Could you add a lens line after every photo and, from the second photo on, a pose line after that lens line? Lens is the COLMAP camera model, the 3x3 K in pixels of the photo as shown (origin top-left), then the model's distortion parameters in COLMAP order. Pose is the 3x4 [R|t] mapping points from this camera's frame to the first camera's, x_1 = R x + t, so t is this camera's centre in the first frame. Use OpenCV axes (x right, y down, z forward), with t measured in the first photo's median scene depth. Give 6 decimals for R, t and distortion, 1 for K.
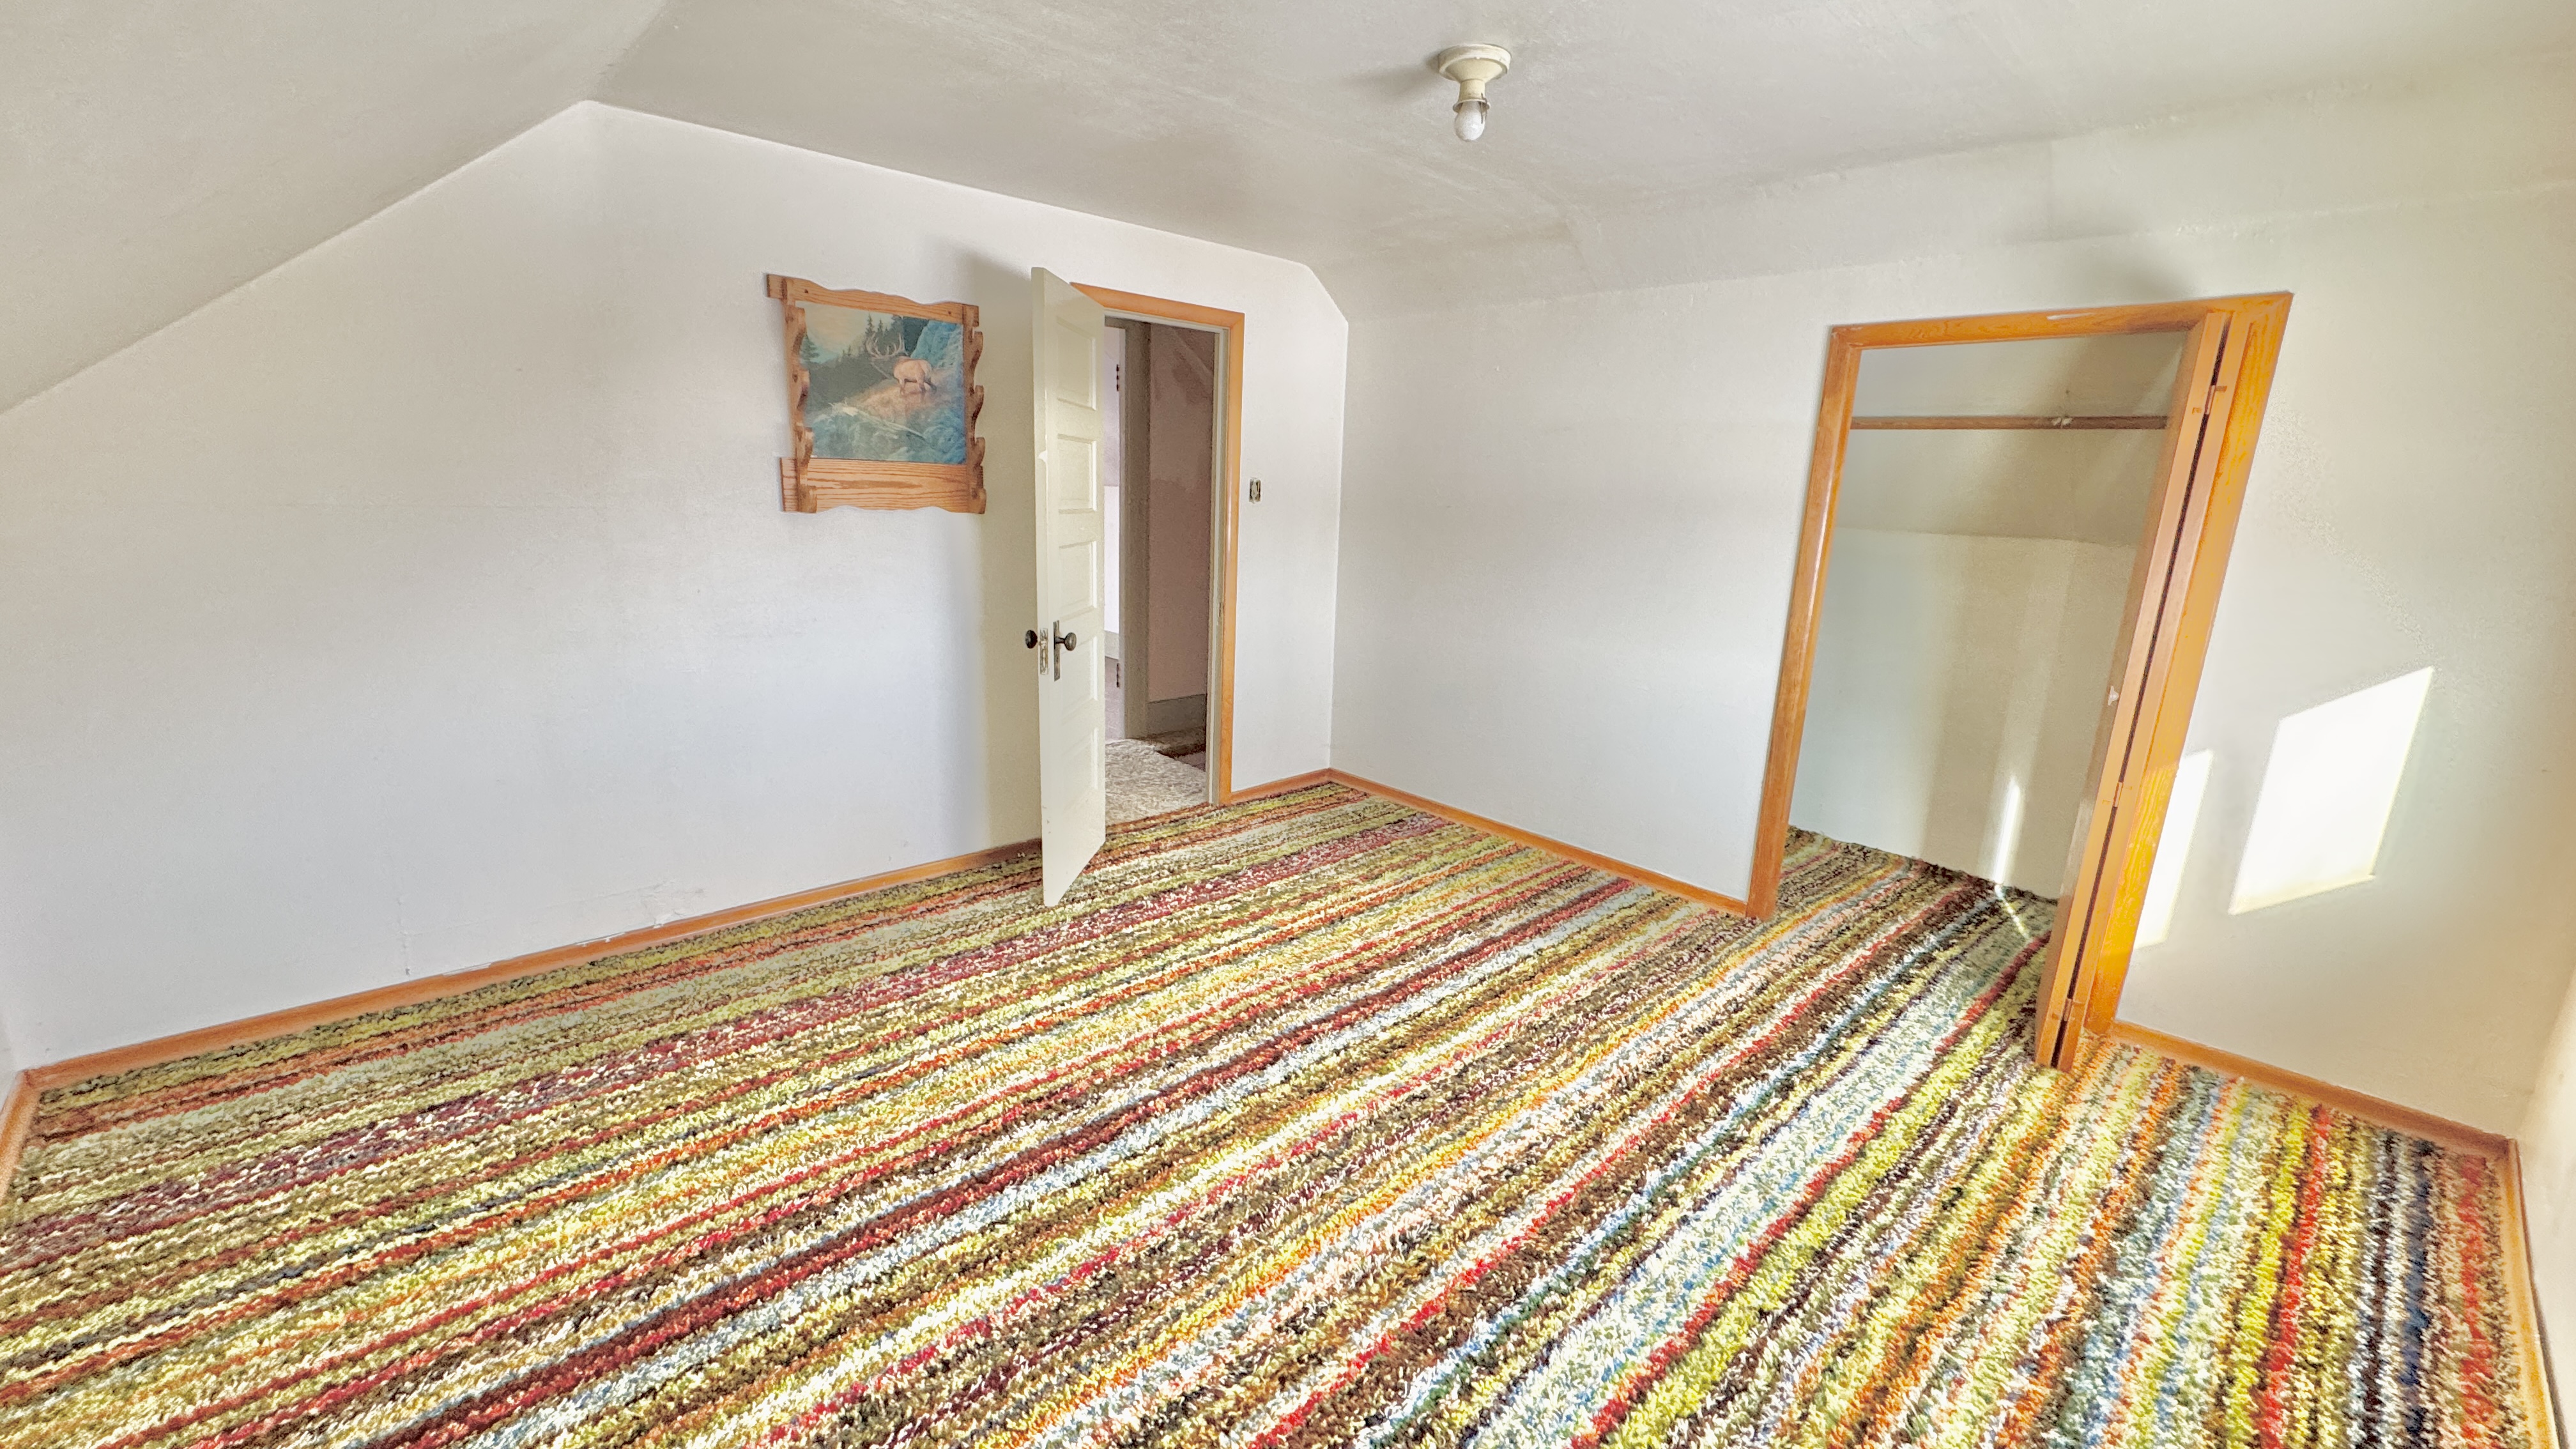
lens RADIAL K [[1023.6, 0, 1286.5], [0, 1023.6, 722.6], [0, 0, 1]] dist [-0.002986, 0.000445]
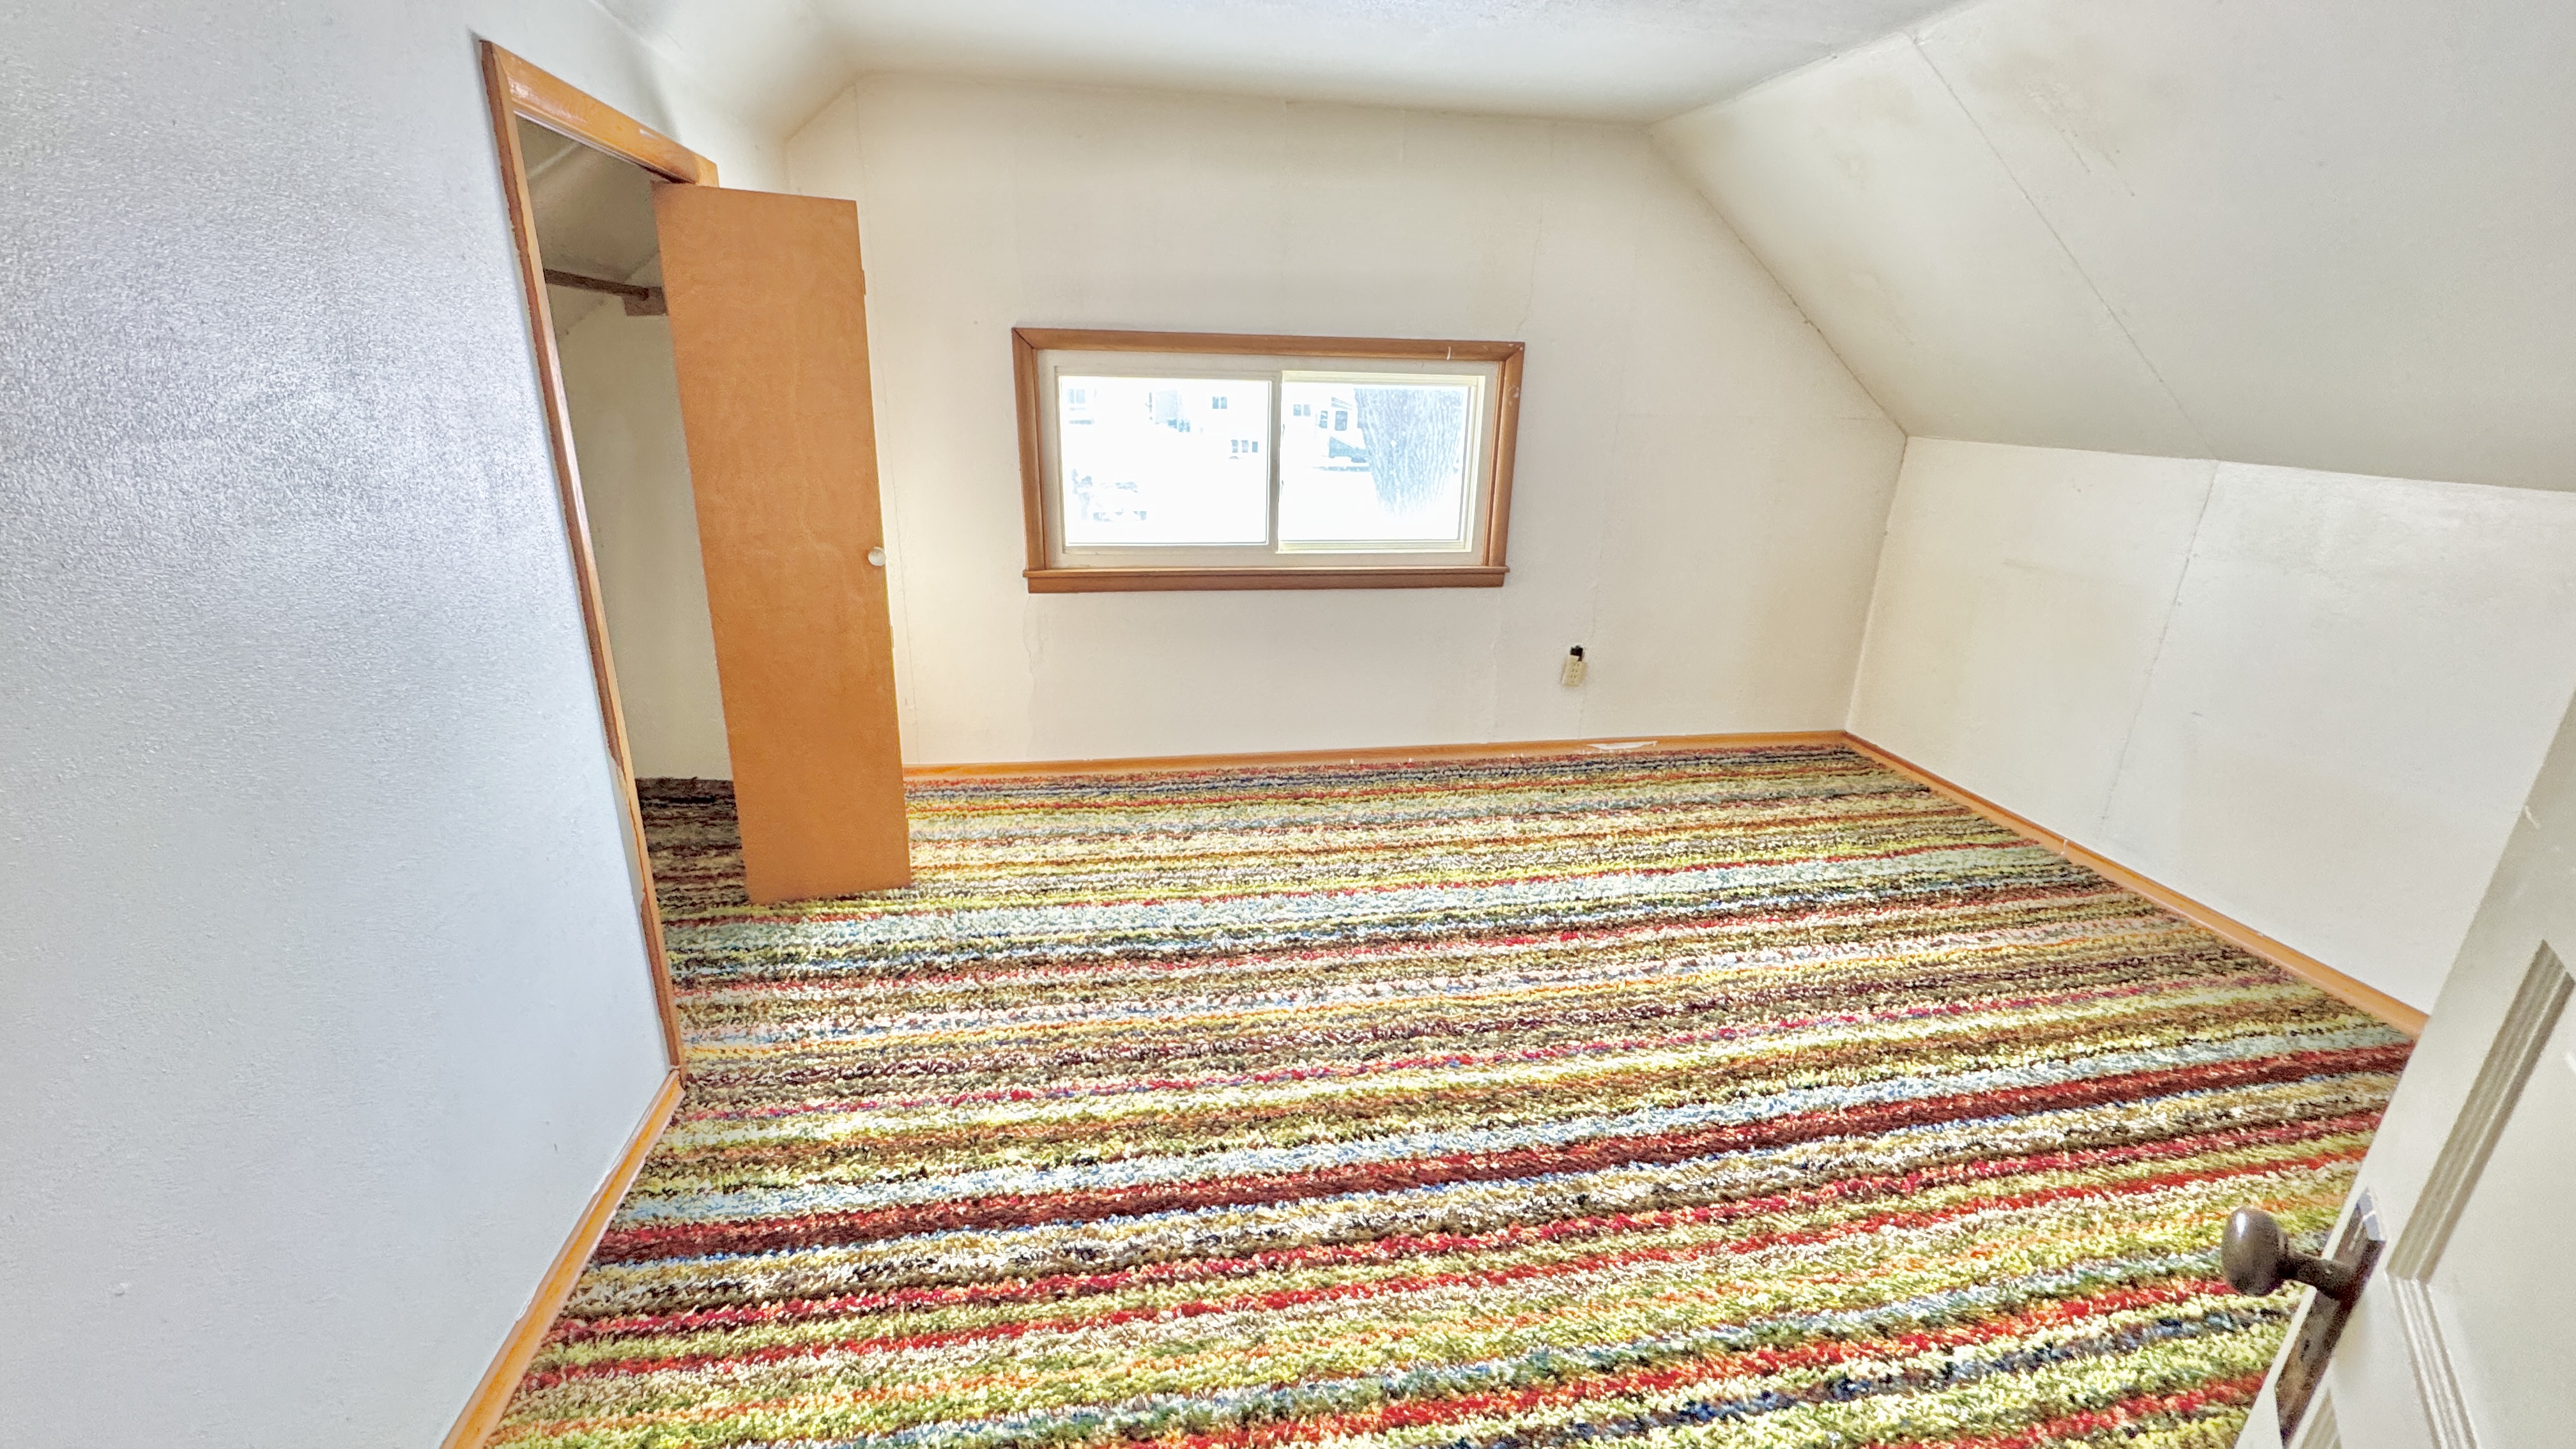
lens RADIAL K [[1023.6, 0, 1287.1], [0, 1023.6, 721.1], [0, 0, 1]] dist [-0.002986, 0.000445]
pose [[-0.837355, -0.227878, 0.496899, -0.144179], [0.074218, 0.853167, 0.516331, -0.379447], [-0.541598, 0.469231, -0.697491, 1.481870]]
